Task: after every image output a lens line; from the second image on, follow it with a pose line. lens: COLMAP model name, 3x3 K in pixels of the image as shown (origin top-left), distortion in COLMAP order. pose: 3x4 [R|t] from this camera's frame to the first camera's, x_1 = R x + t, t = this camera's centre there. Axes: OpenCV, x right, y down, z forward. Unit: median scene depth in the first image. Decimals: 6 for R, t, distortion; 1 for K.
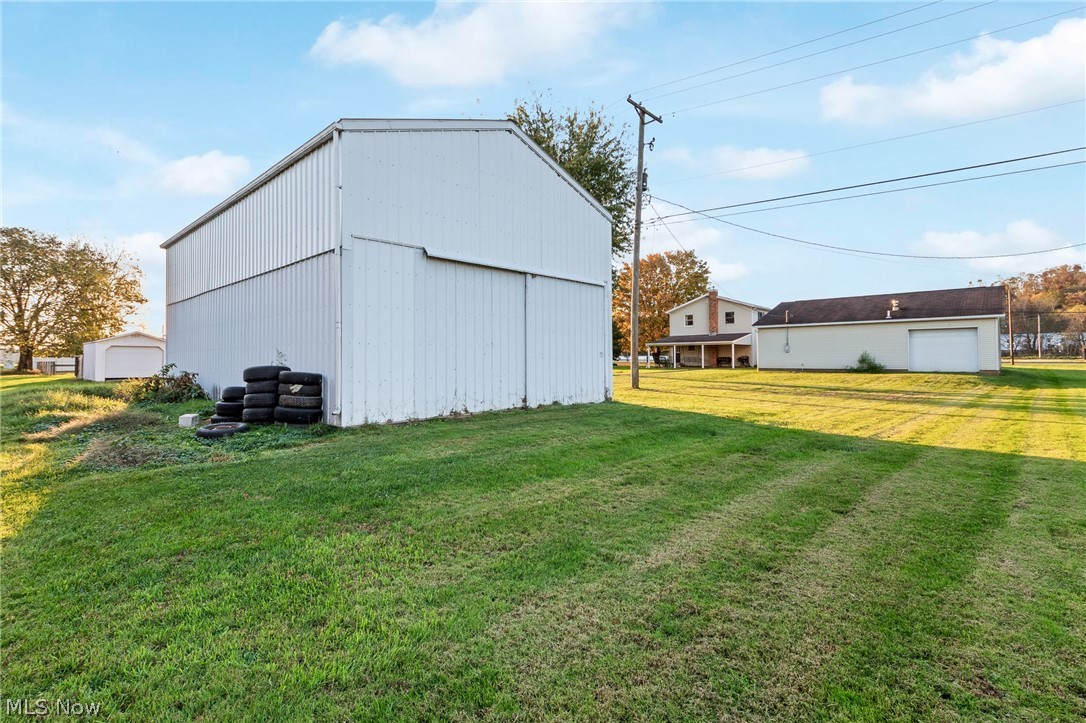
lens RADIAL K [[497.2, 0, 544.6], [0, 497.2, 358.6], [0, 0, 1]] dist [0.004407, -0.000039]
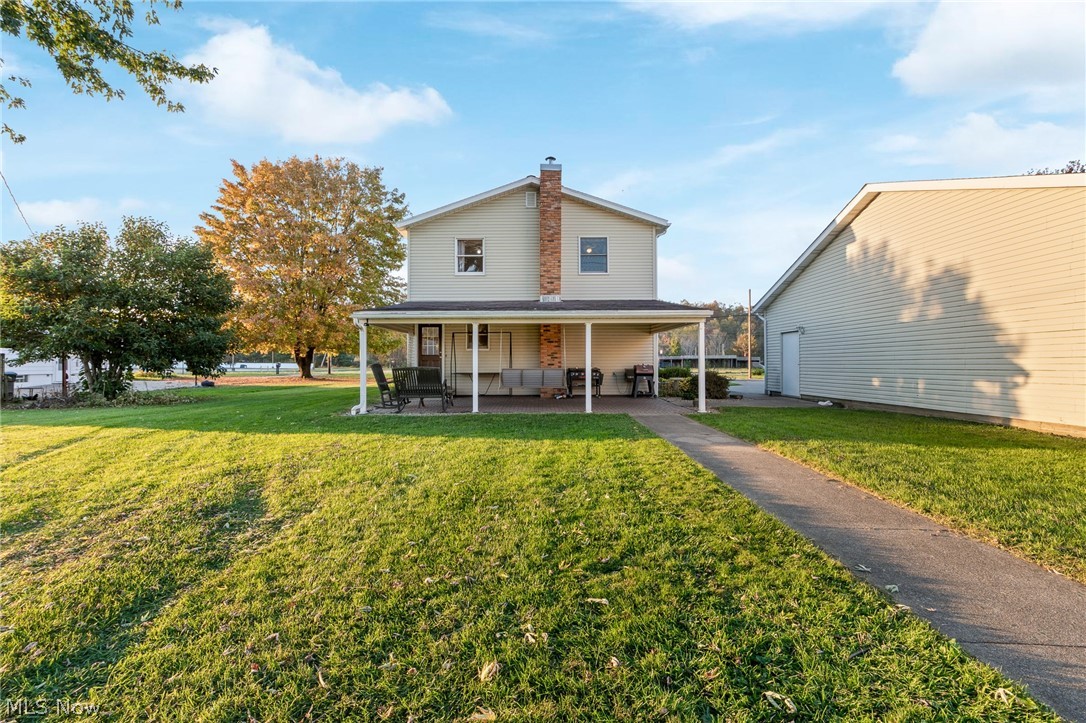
lens RADIAL K [[497.2, 0, 543.4], [0, 497.2, 363.1], [0, 0, 1]] dist [0.004407, -0.000039]
pose [[0.747657, 0.003804, 0.664074, 0.111800], [-0.000130, 0.999984, -0.005582, -0.003772], [-0.664085, 0.004087, 0.747646, 0.737488]]
